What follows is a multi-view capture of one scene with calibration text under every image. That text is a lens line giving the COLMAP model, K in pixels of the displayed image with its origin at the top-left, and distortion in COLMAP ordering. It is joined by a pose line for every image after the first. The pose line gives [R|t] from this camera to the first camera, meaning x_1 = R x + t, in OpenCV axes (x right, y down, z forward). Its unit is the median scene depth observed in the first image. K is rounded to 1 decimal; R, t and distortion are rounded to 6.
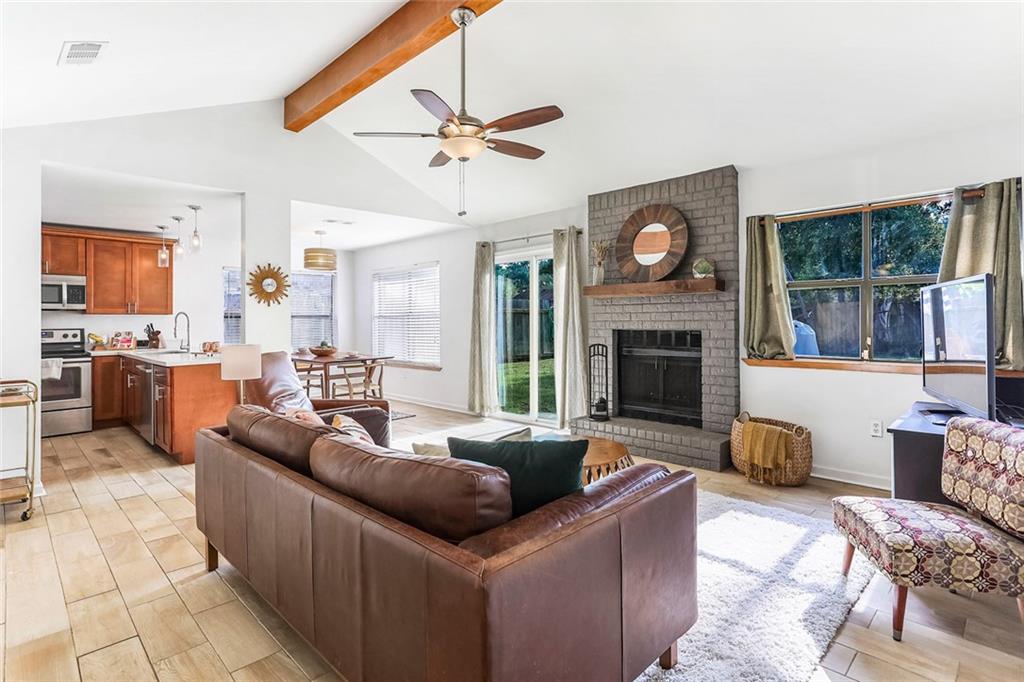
lens RADIAL K [[550.6, 0, 509.8], [0, 550.6, 319.8], [0, 0, 1]] dist [-0.000972, 0.000104]
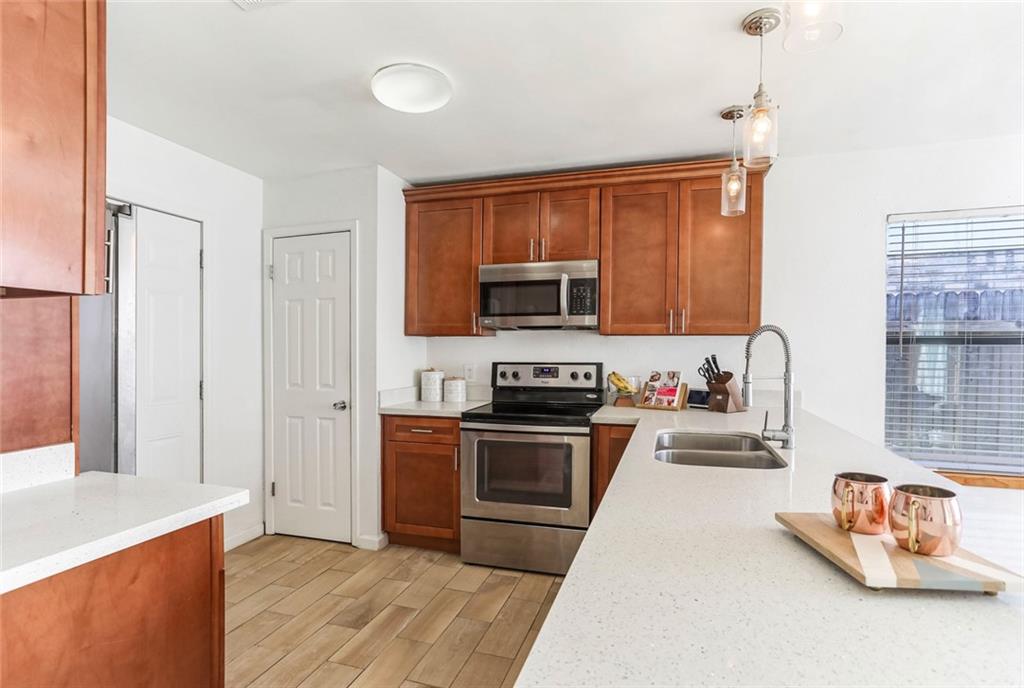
lens RADIAL K [[511.5, 0, 517.0], [0, 511.5, 358.5], [0, 0, 1]] dist [-0.036937, 0.014404]
pose [[0.496862, 0.027411, -0.867396, -0.388457], [-0.005184, 0.999577, 0.028619, -0.001849], [0.867814, -0.009723, 0.496794, 0.684076]]
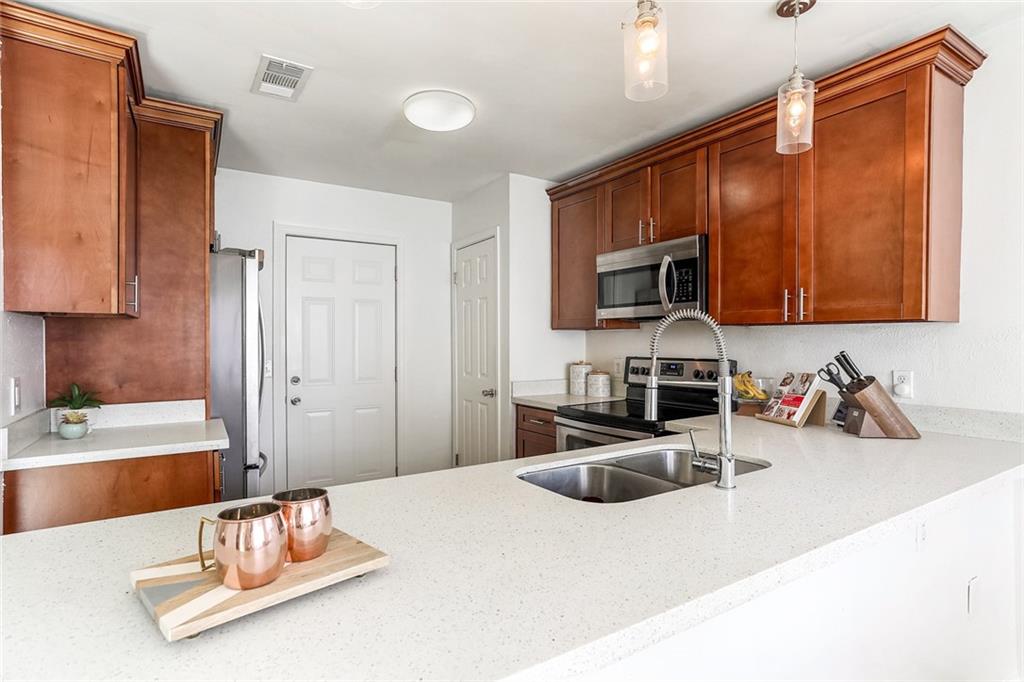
lens RADIAL K [[525.8, 0, 512.0], [0, 525.8, 341.0], [0, 0, 1]] dist [-0.000302, 0.000427]
pose [[-0.179469, 0.010326, -0.983709, -0.342448], [0.003754, 0.999945, 0.009811, -0.003144], [0.983756, -0.001932, -0.179498, 0.905172]]
